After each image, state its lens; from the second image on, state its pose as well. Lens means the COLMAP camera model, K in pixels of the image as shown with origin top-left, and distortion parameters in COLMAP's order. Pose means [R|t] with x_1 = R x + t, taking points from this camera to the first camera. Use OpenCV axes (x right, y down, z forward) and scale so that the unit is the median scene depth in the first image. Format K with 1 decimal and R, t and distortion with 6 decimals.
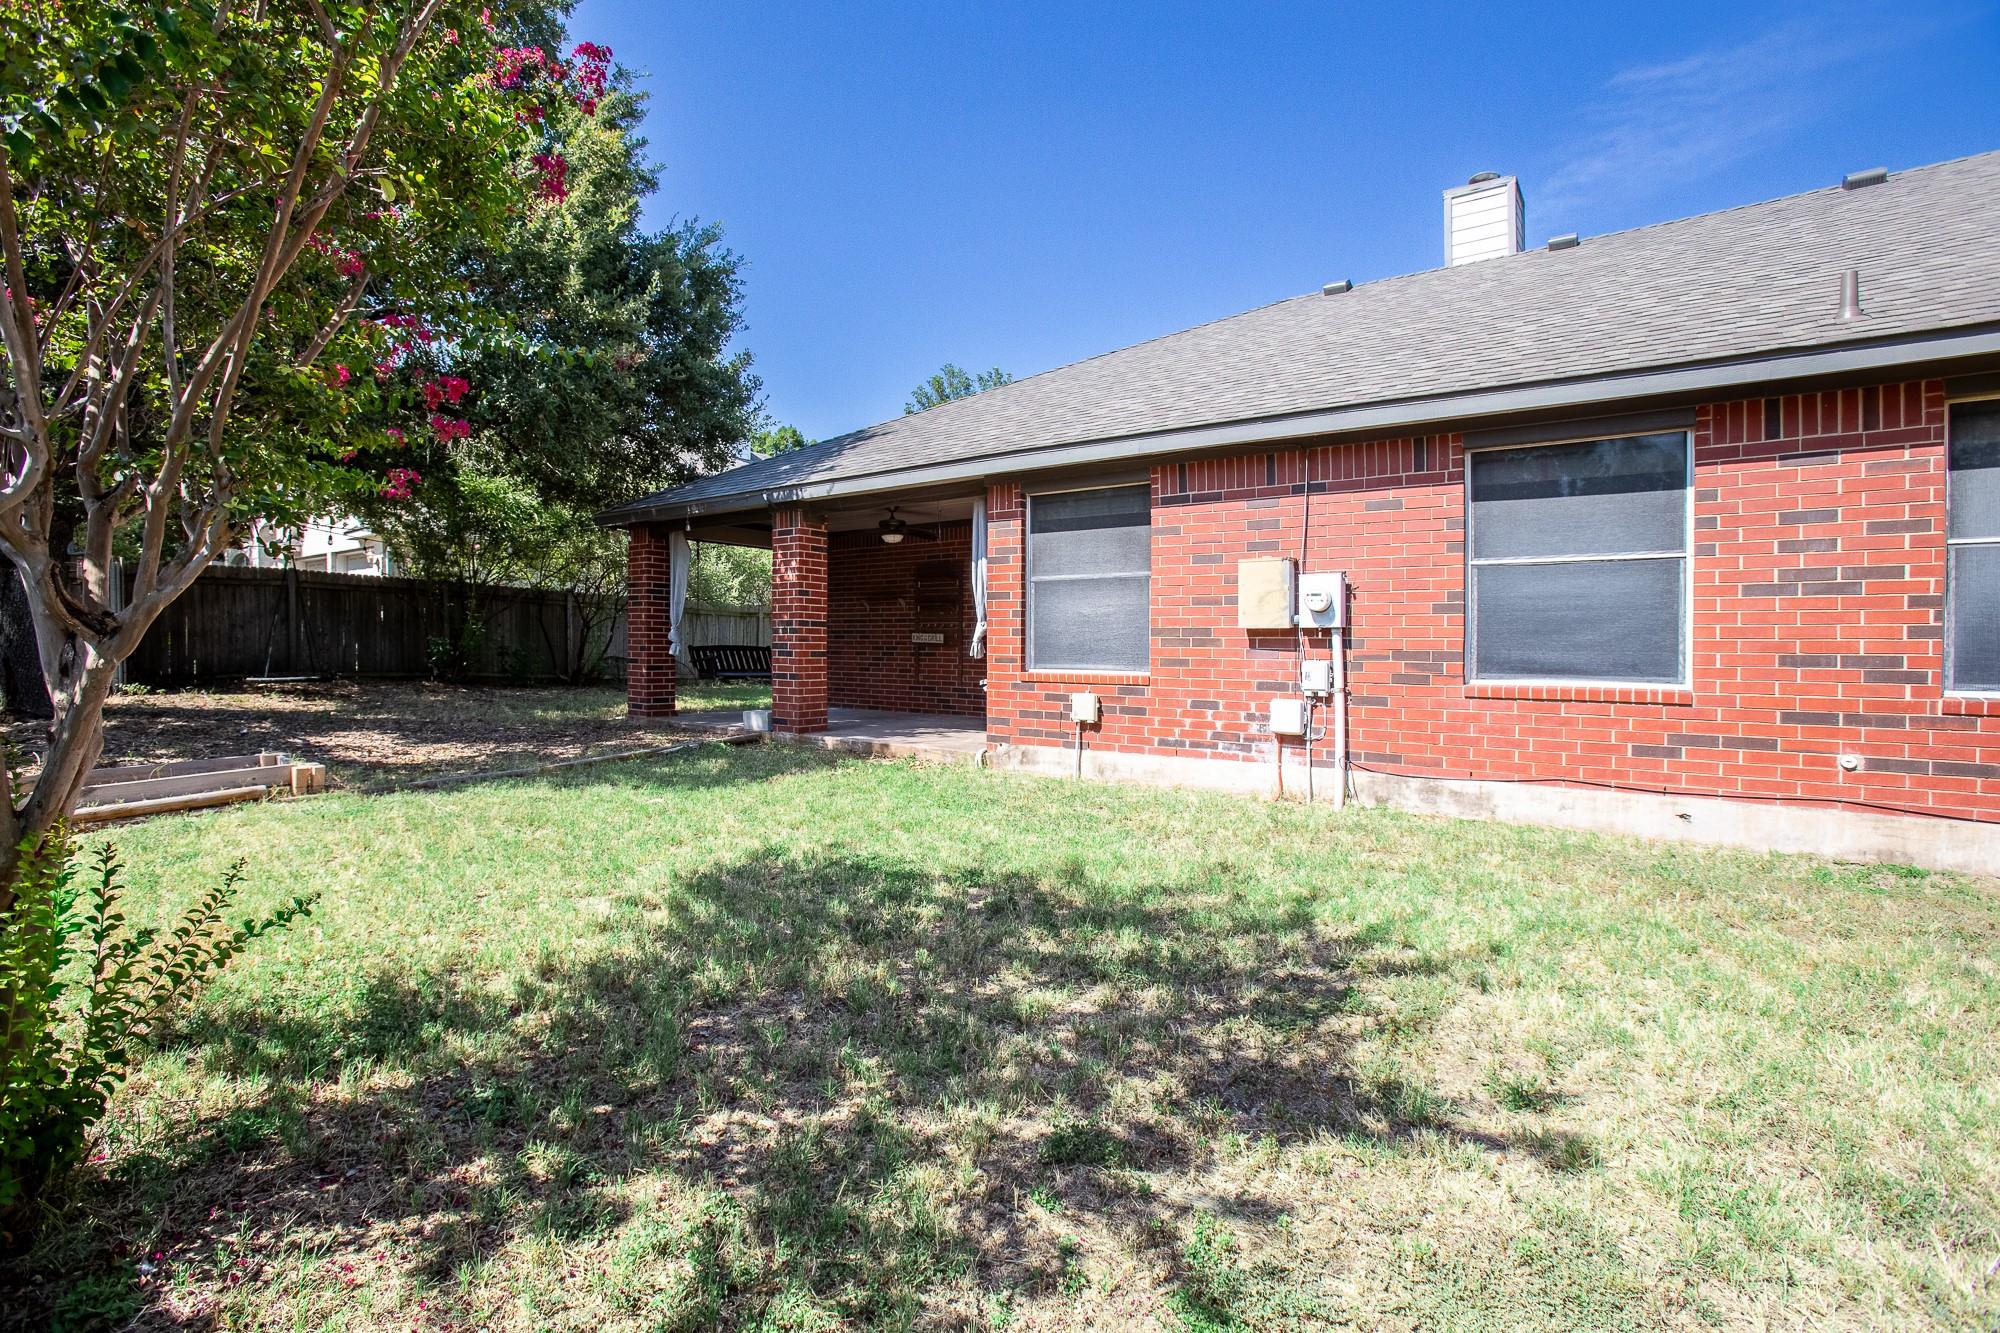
lens RADIAL K [[932.9, 0, 991.0], [0, 932.9, 661.5], [0, 0, 1]] dist [-0.033963, 0.000072]
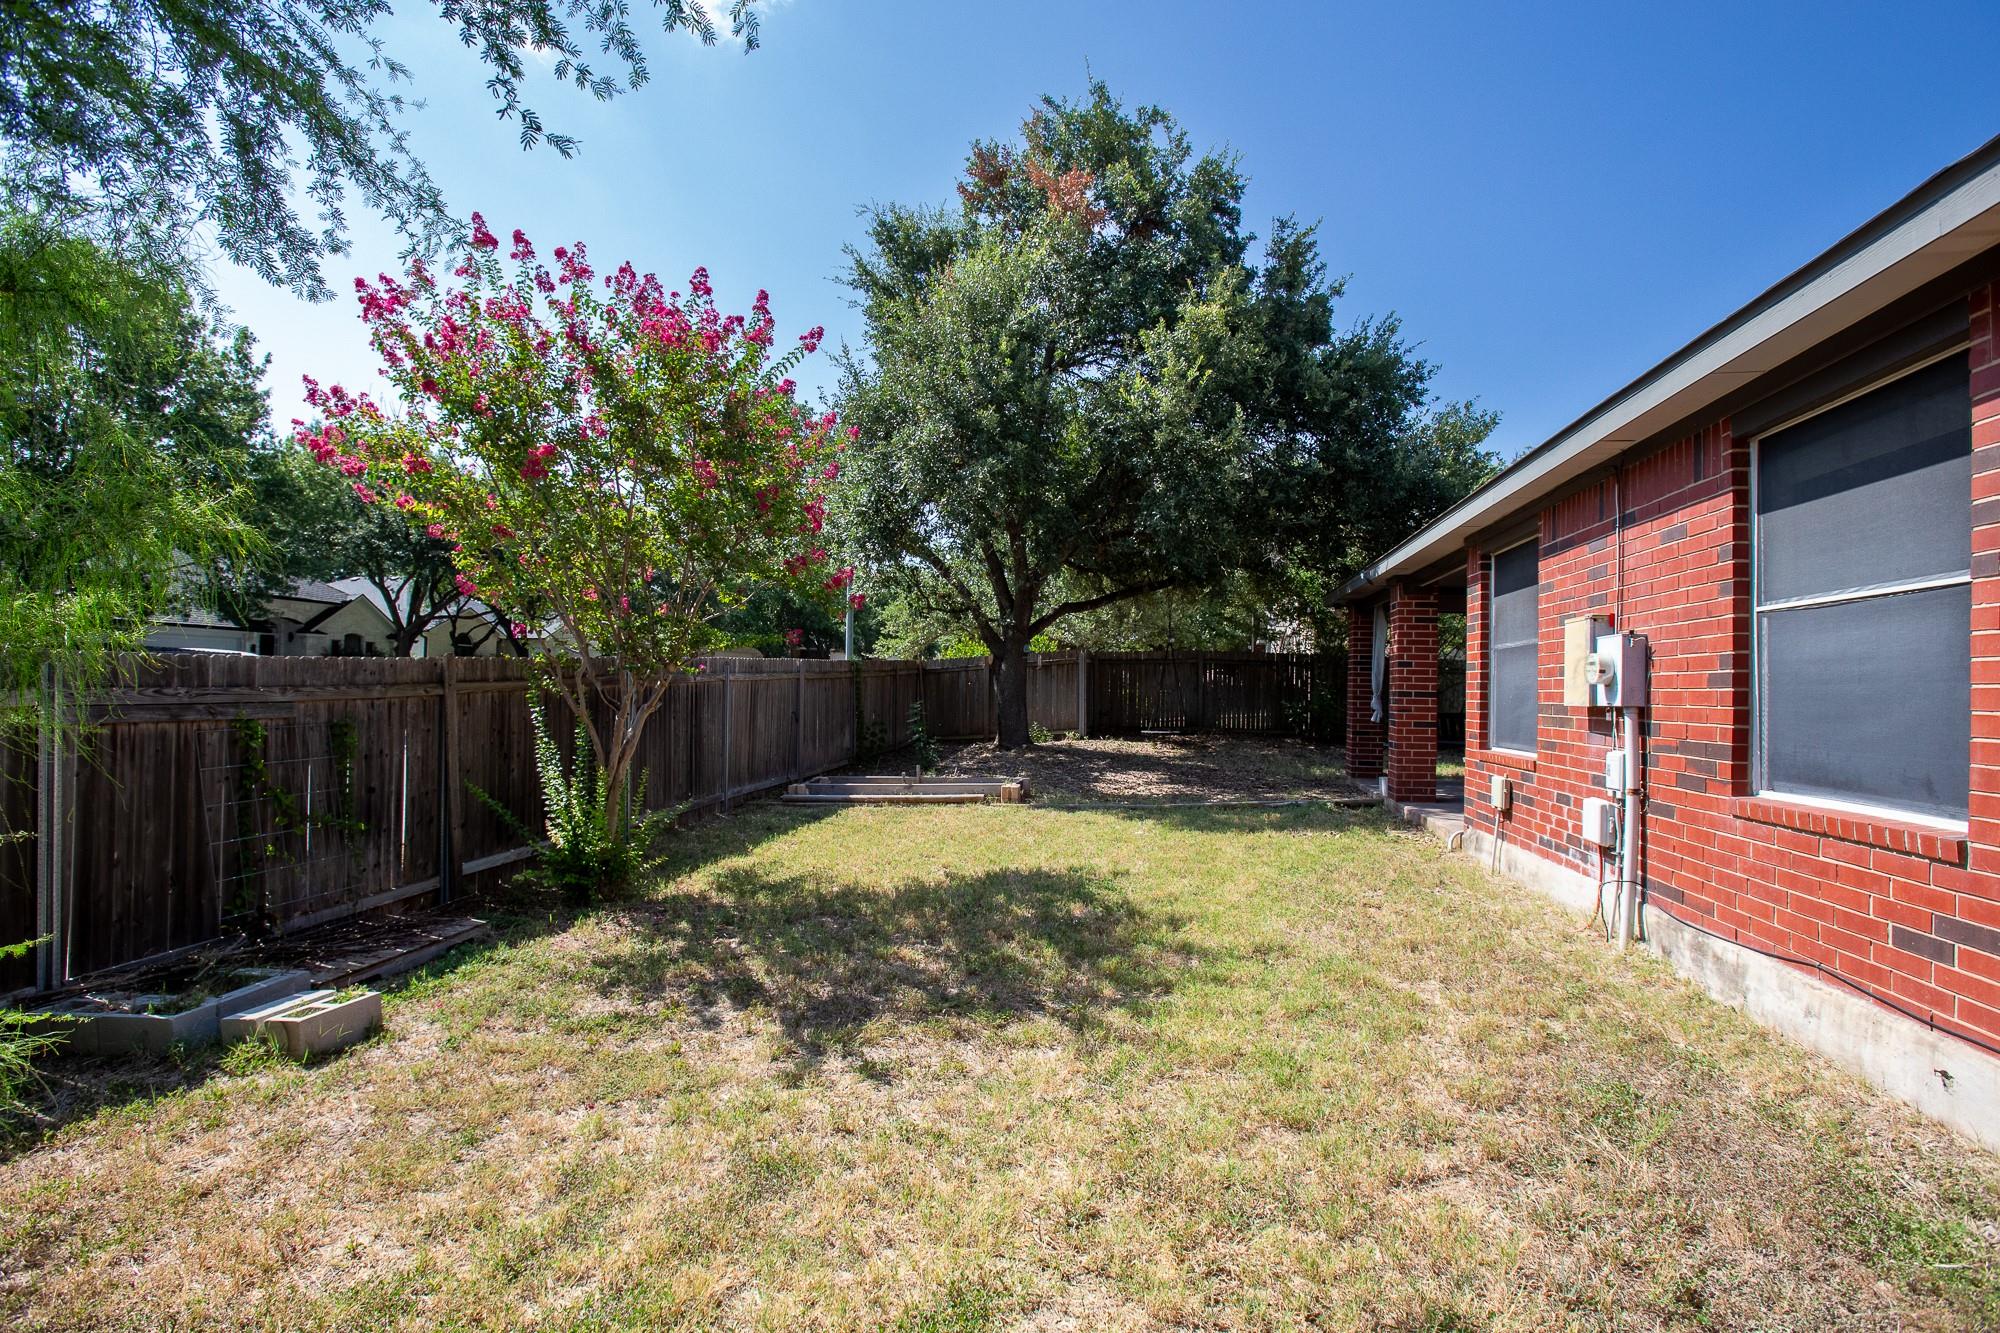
lens RADIAL K [[932.9, 0, 991.0], [0, 932.9, 661.5], [0, 0, 1]] dist [-0.033963, 0.000072]
pose [[0.453380, -0.036544, -0.890568, 0.941701], [-0.019869, 0.998497, -0.051087, -0.029487], [0.891096, 0.040856, 0.451973, 0.252563]]
